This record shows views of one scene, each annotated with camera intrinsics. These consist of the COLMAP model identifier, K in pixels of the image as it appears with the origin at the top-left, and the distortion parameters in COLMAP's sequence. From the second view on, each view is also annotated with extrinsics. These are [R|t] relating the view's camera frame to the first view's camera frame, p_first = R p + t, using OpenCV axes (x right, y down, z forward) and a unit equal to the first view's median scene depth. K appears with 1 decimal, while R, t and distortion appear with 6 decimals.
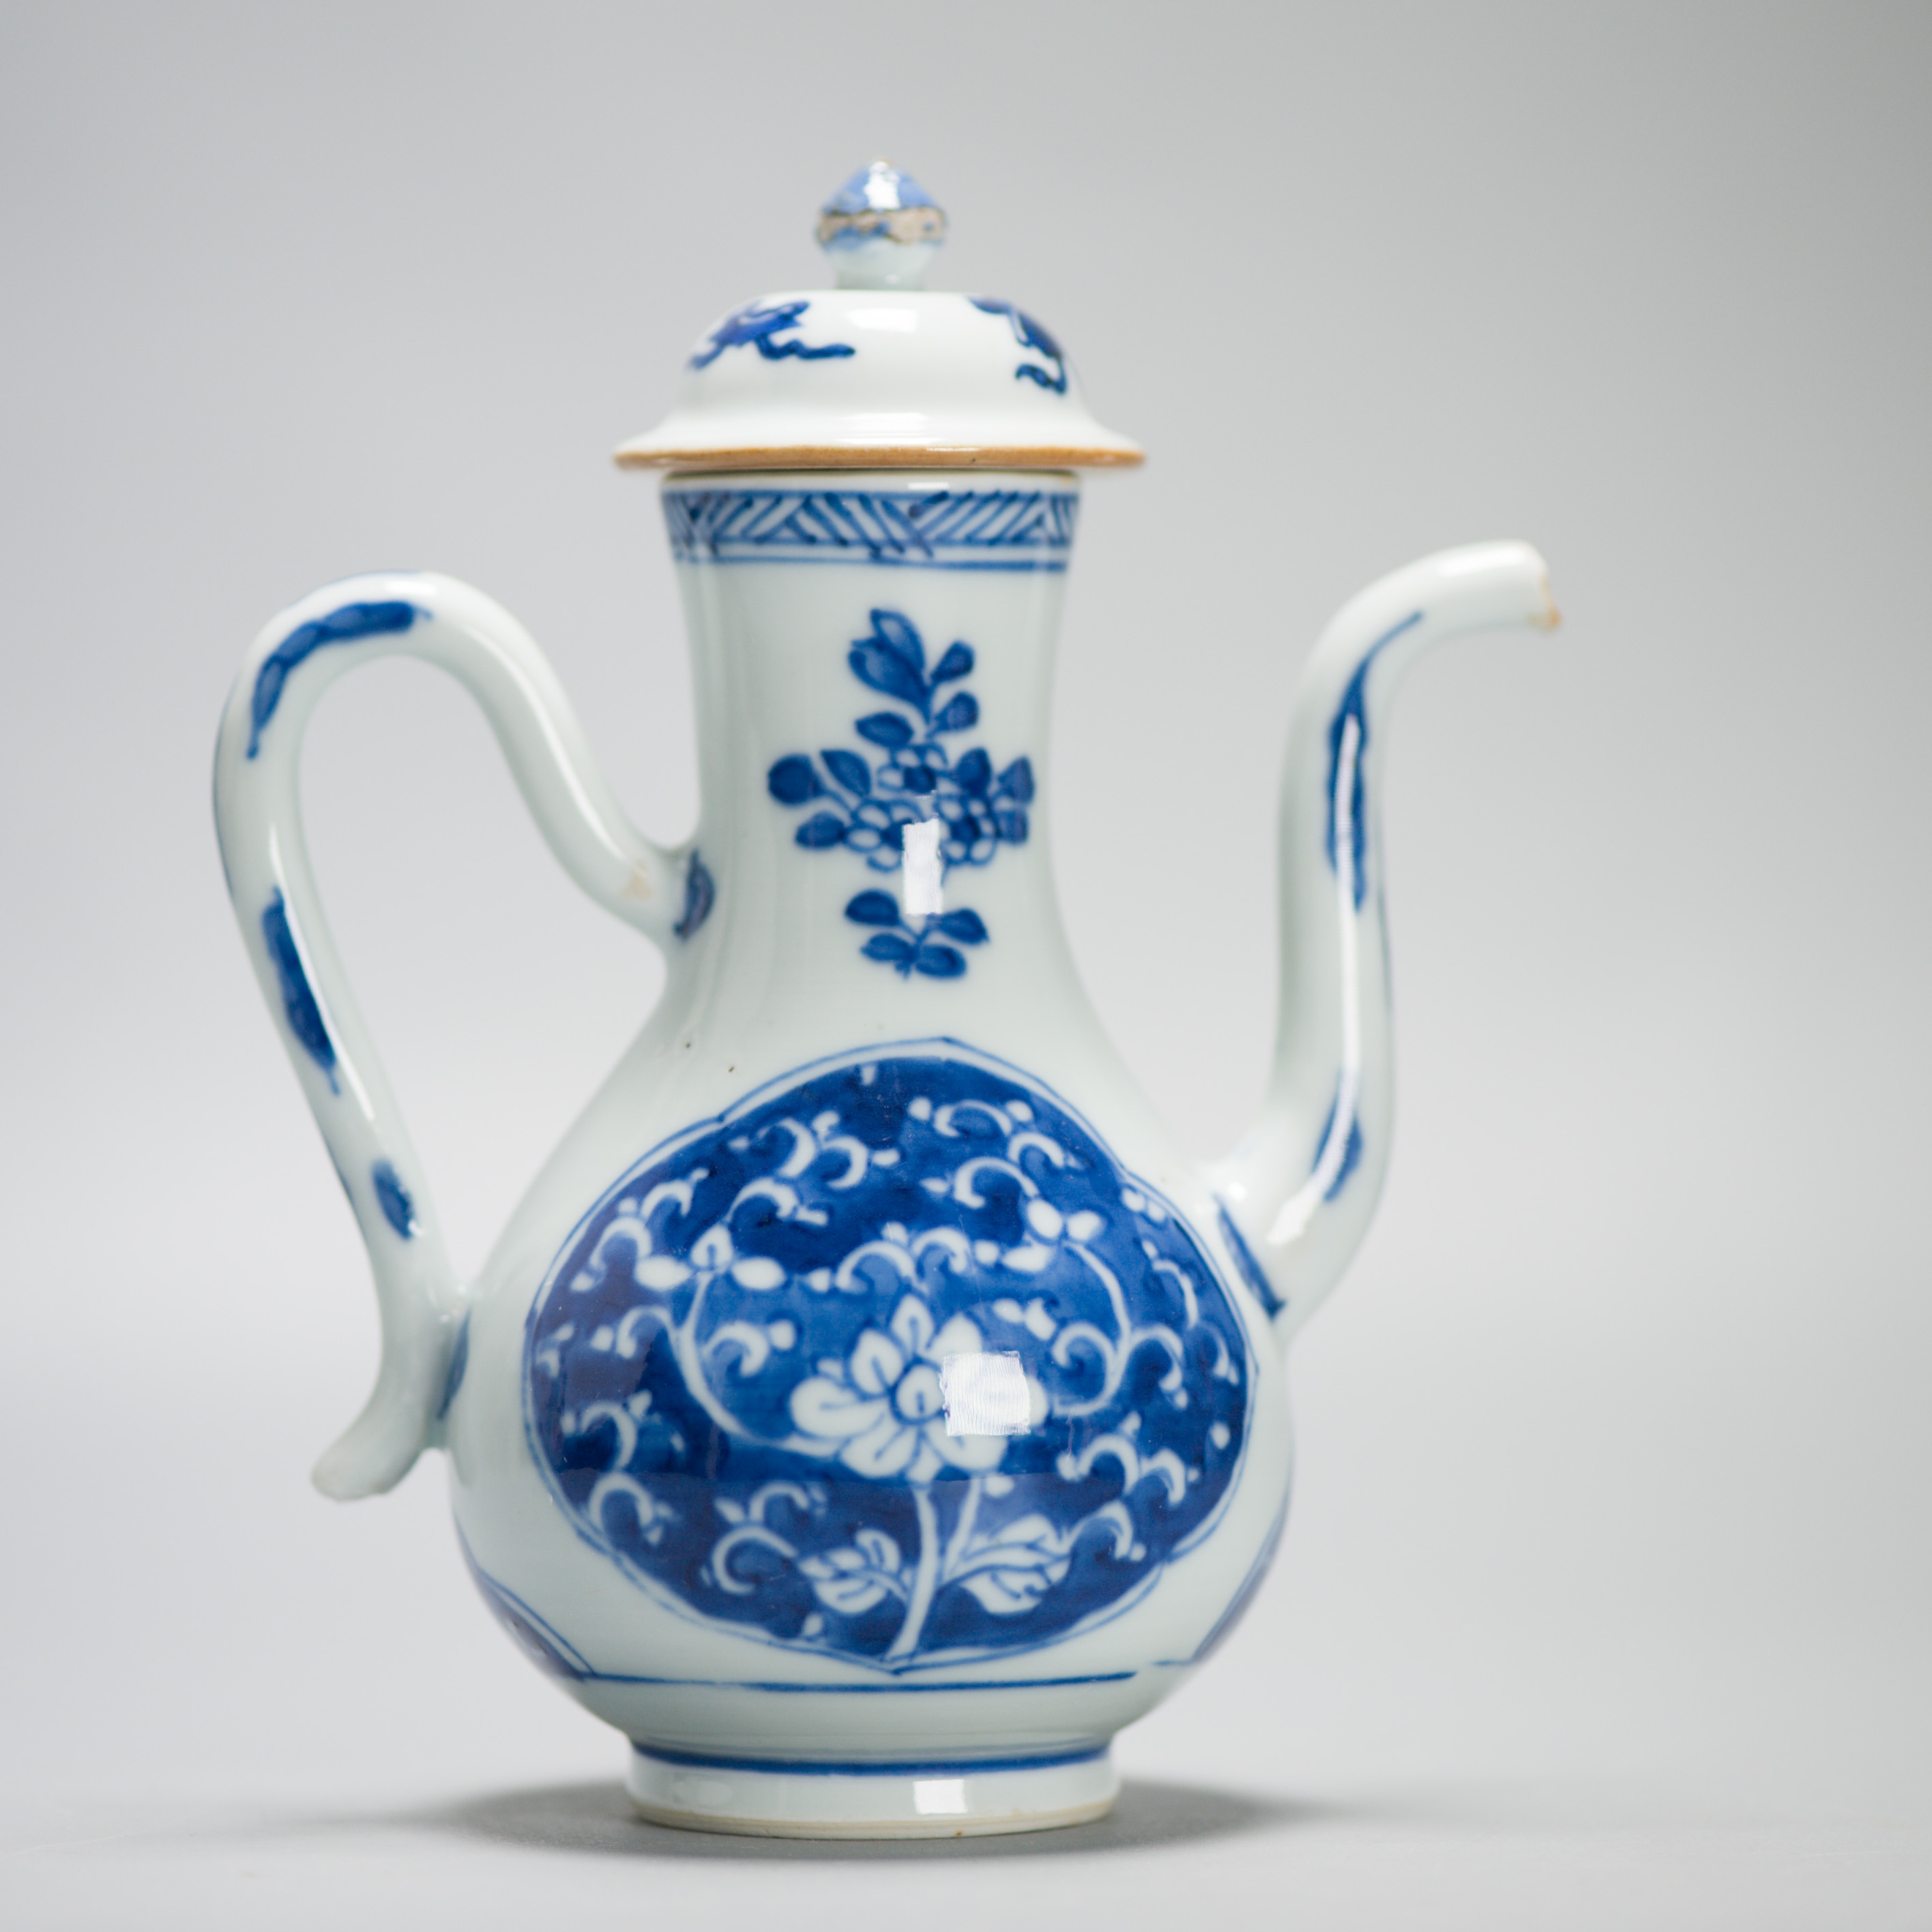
lens RADIAL K [[10025.8, 0, 966.0], [0, 10025.8, 966.0], [0, 0, 1]] dist [-0.492158, -0.221154]
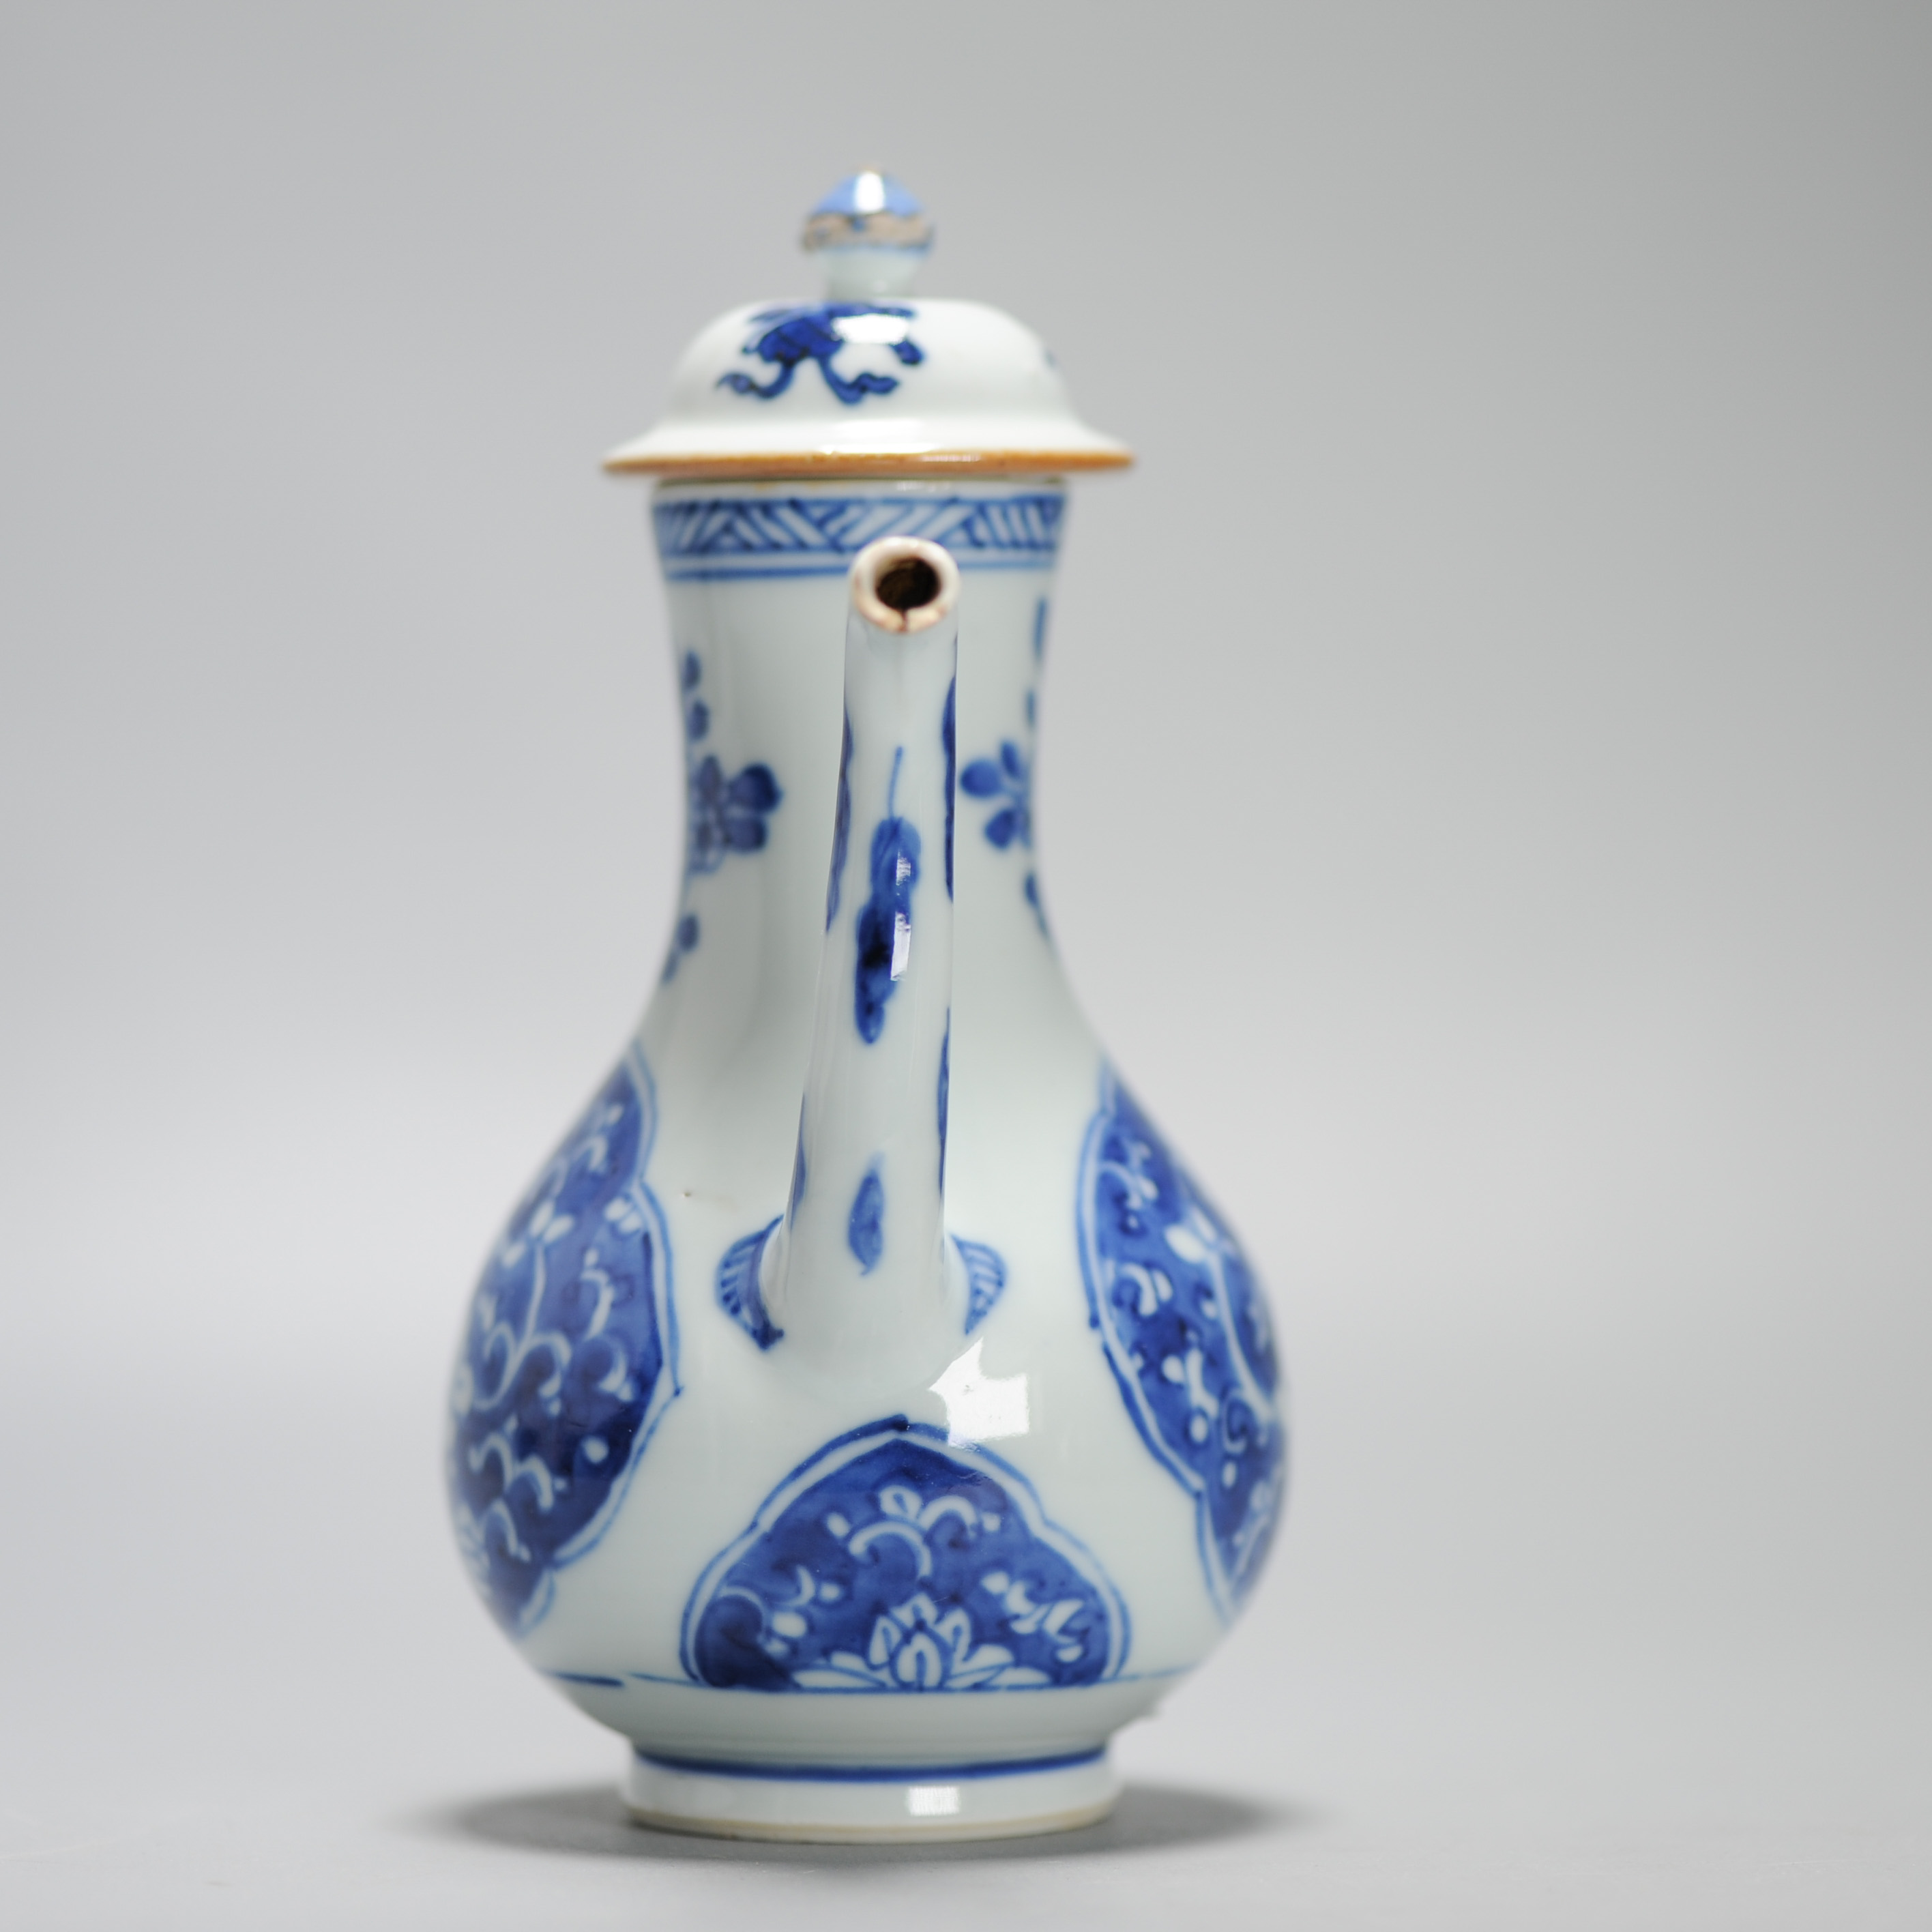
lens RADIAL K [[10025.8, 0, 966.0], [0, 10025.8, 966.0], [0, 0, 1]] dist [-0.492158, -0.221154]
pose [[-0.032572, 0.031005, -0.998988, 1.021688], [-0.020384, 0.999290, 0.031679, -0.033553], [0.999262, 0.021396, -0.031916, 1.073907]]
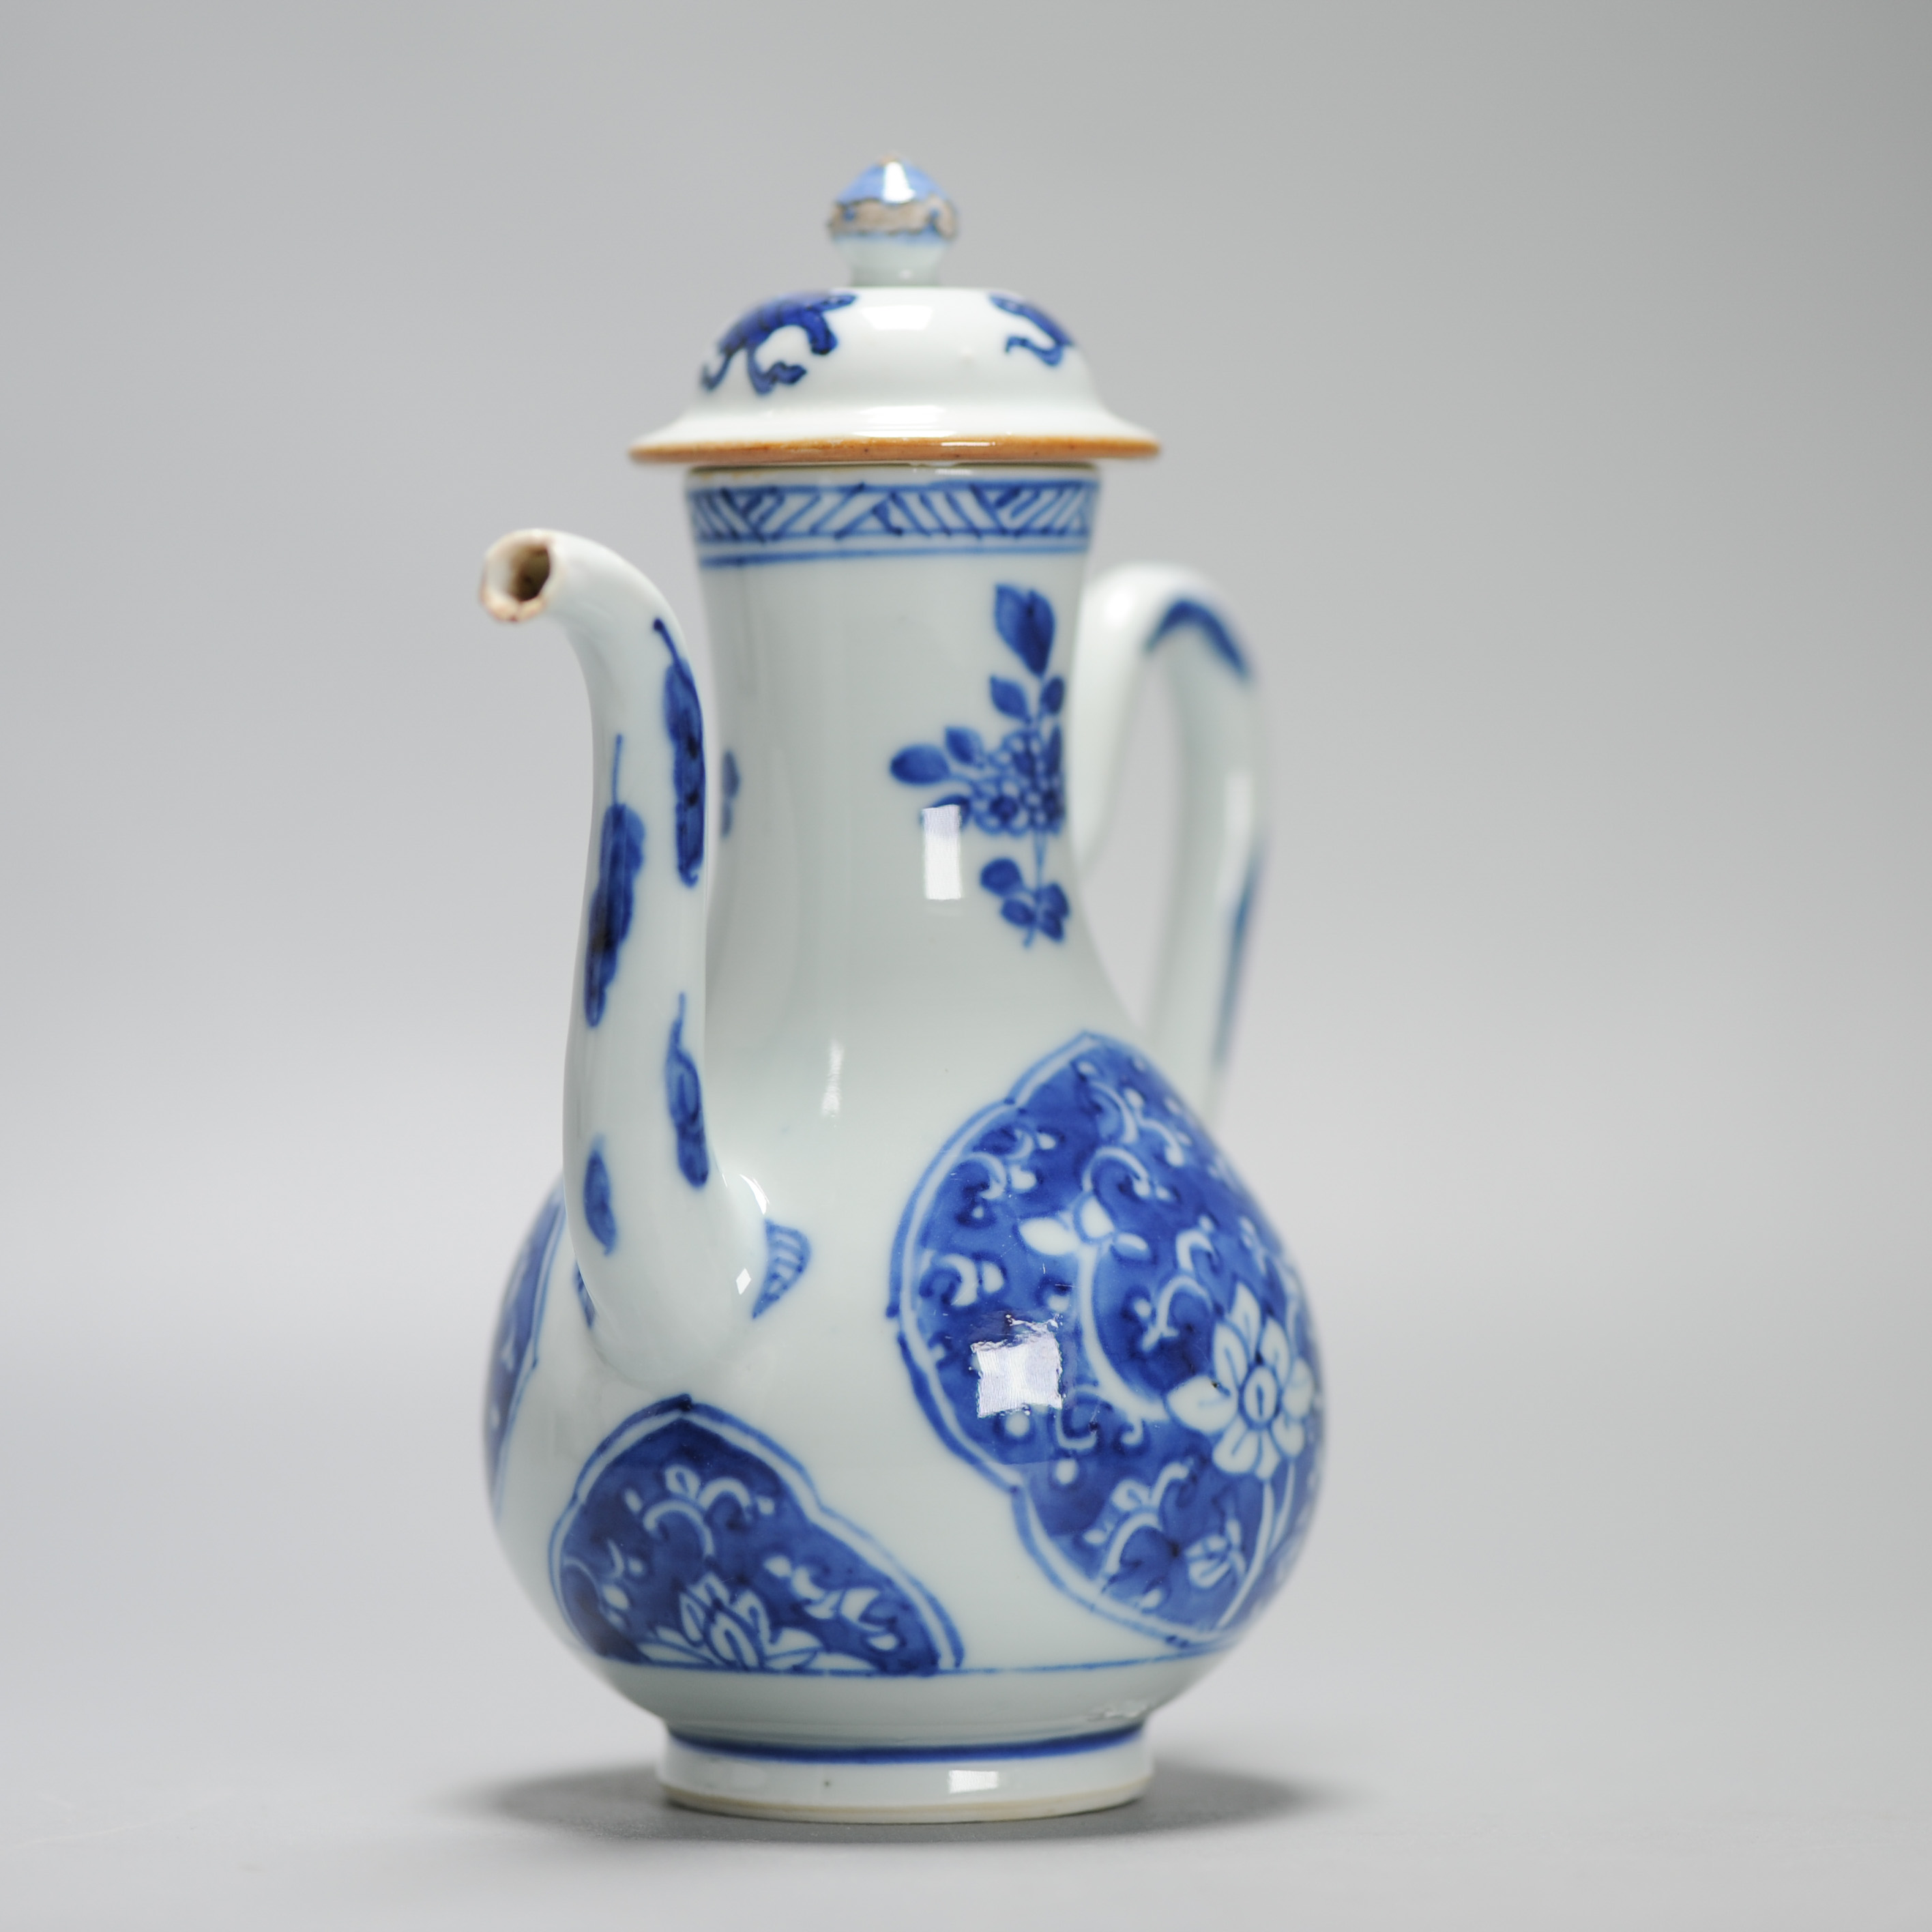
lens RADIAL K [[10025.8, 0, 966.0], [0, 10025.8, 966.0], [0, 0, 1]] dist [-0.492158, -0.221154]
pose [[-0.601039, 0.031331, -0.798605, 0.814946], [-0.012655, 0.998733, 0.048706, -0.049651], [0.799119, 0.039380, -0.599881, 1.658565]]
